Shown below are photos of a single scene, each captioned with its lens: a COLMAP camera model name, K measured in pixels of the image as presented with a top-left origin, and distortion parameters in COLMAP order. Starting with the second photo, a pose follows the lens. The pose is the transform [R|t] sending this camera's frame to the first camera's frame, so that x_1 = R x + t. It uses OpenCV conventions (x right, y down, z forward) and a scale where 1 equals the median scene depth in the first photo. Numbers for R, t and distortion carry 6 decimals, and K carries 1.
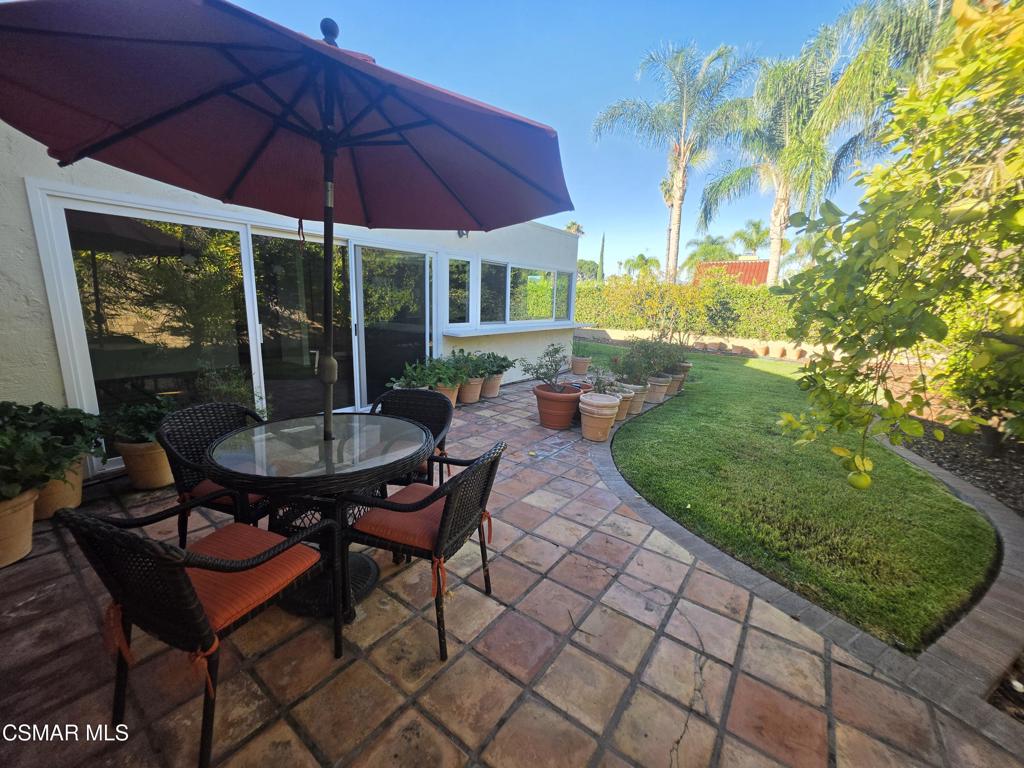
lens RADIAL K [[414.0, 0, 513.9], [0, 414.0, 381.8], [0, 0, 1]] dist [-0.004178, 0.001271]
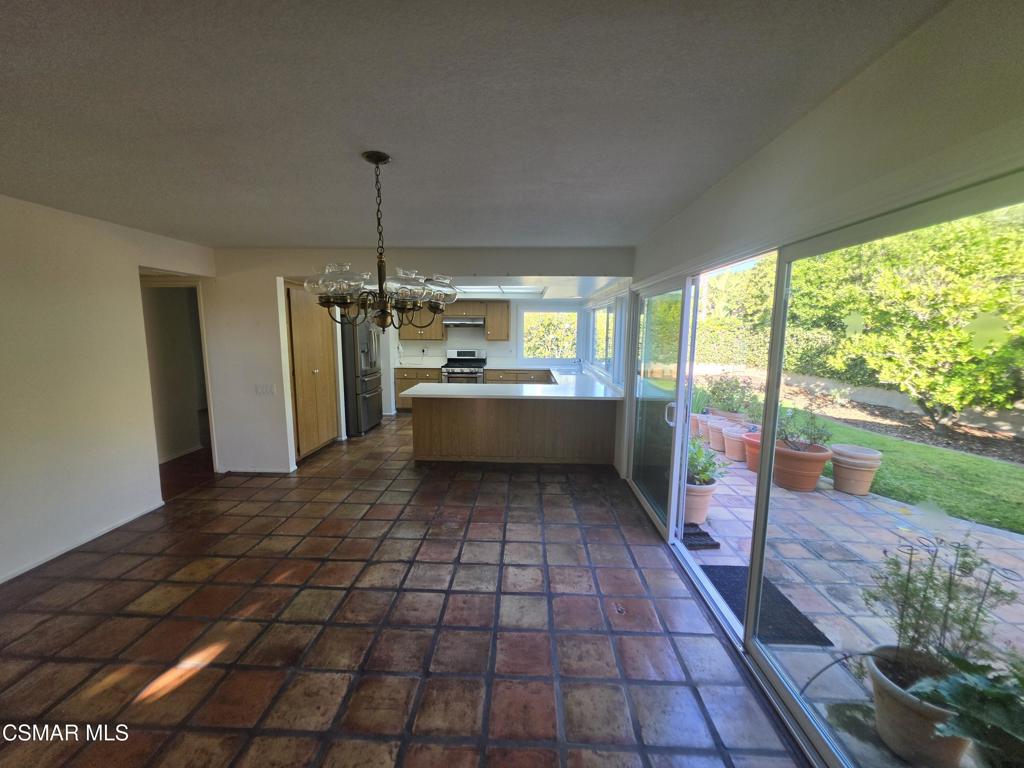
lens RADIAL K [[414.0, 0, 515.4], [0, 414.0, 383.4], [0, 0, 1]] dist [-0.004178, 0.001271]
pose [[0.825872, -0.092714, 0.556182, -0.326503], [0.122809, 0.992286, -0.016947, -0.065073], [-0.550321, 0.082300, 0.830887, 0.211018]]
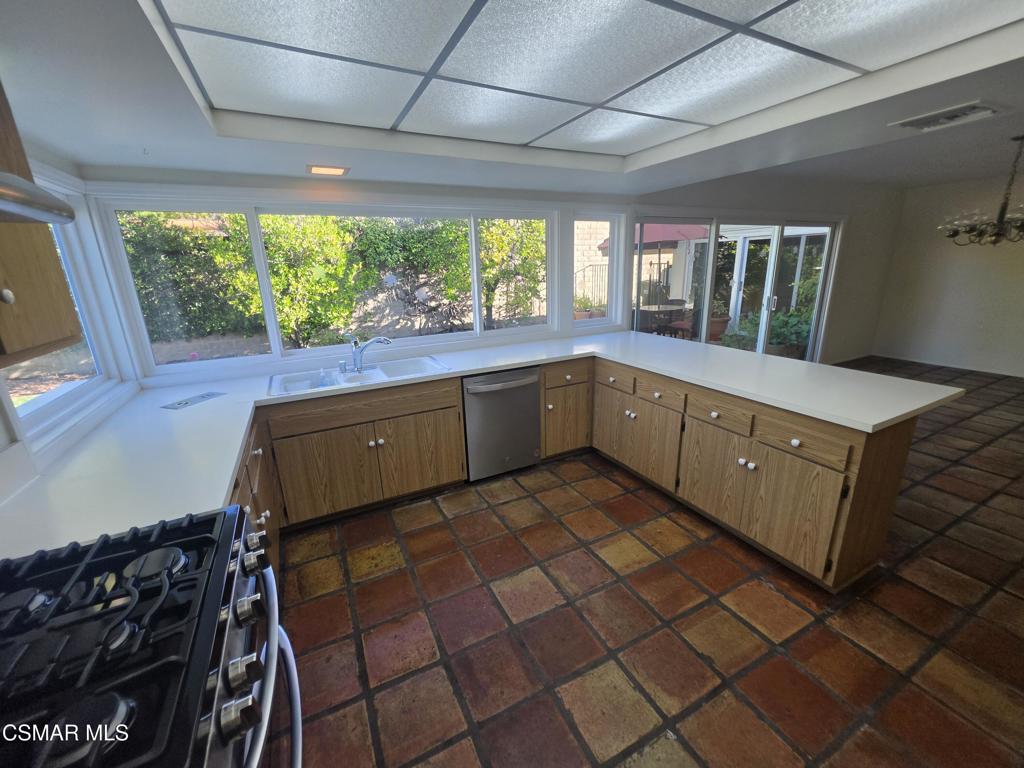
lens RADIAL K [[414.0, 0, 513.5], [0, 414.0, 385.0], [0, 0, 1]] dist [-0.004178, 0.001271]
pose [[-0.893721, -0.123855, 0.431187, -0.141947], [0.095183, 0.886903, 0.452043, -0.156784], [-0.438409, 0.445042, -0.780856, 0.714252]]
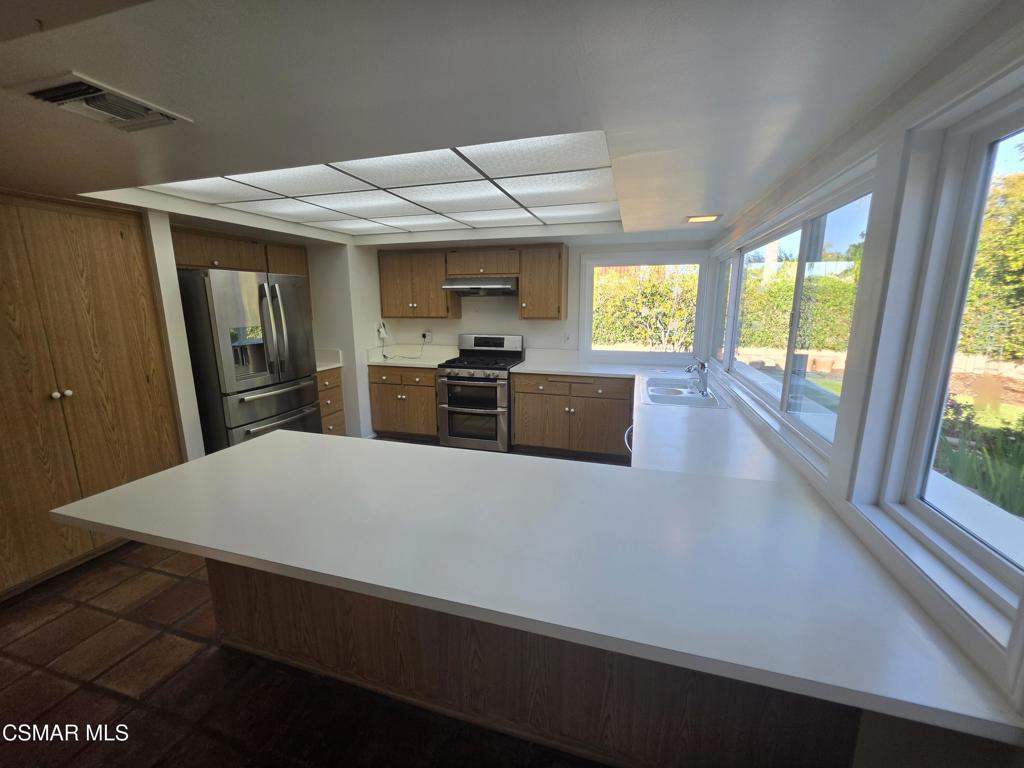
lens RADIAL K [[414.0, 0, 516.3], [0, 414.0, 382.8], [0, 0, 1]] dist [-0.004178, 0.001271]
pose [[0.941285, -0.090986, 0.325122, -0.148493], [0.091333, 0.995719, 0.014226, -0.094372], [-0.325025, 0.016303, 0.945565, 0.403990]]
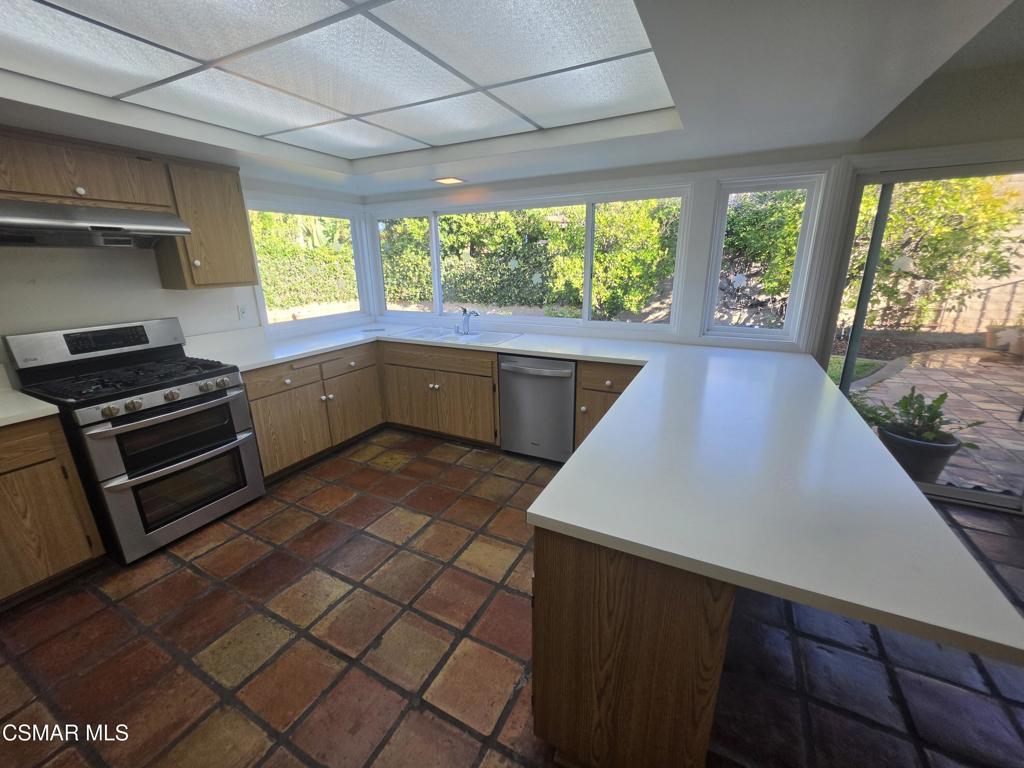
lens RADIAL K [[414.0, 0, 507.9], [0, 414.0, 383.3], [0, 0, 1]] dist [-0.004178, 0.001271]
pose [[-0.153331, -0.302569, 0.940713, -0.248059], [0.204465, 0.921655, 0.329766, -0.129884], [-0.966790, 0.242906, -0.079453, 0.584809]]
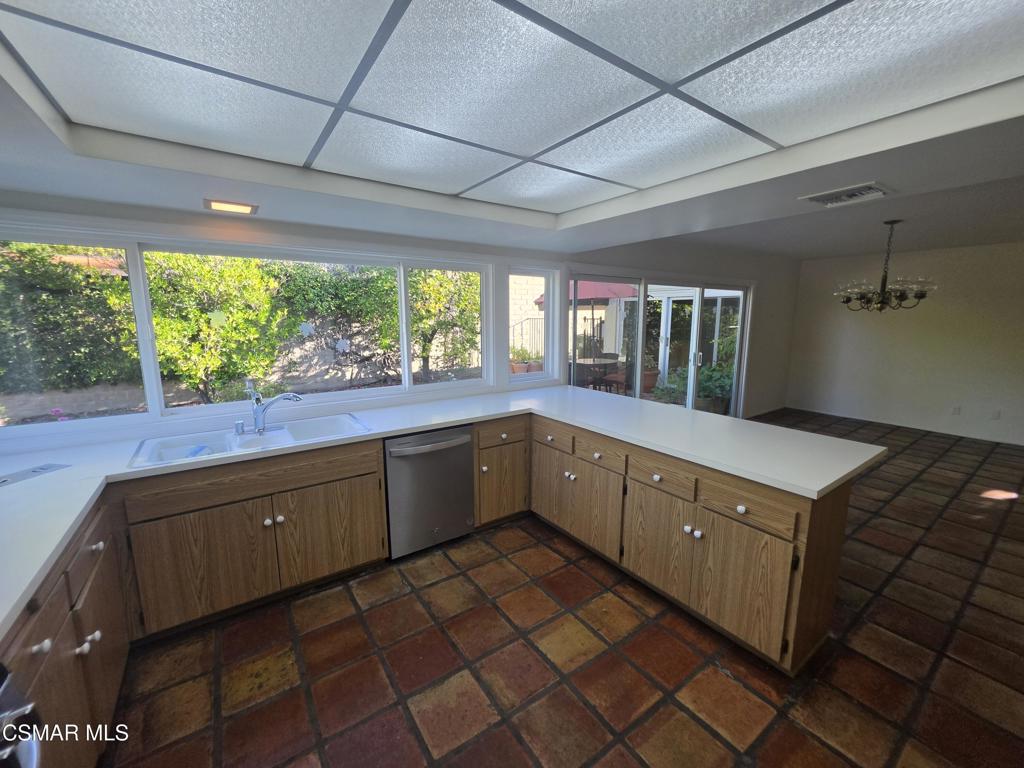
lens RADIAL K [[414.0, 0, 512.9], [0, 414.0, 384.6], [0, 0, 1]] dist [-0.004178, 0.001271]
pose [[-0.947062, -0.076171, 0.311884, -0.138532], [0.040711, 0.935113, 0.352005, -0.153671], [-0.318460, 0.346067, -0.882508, 0.697799]]
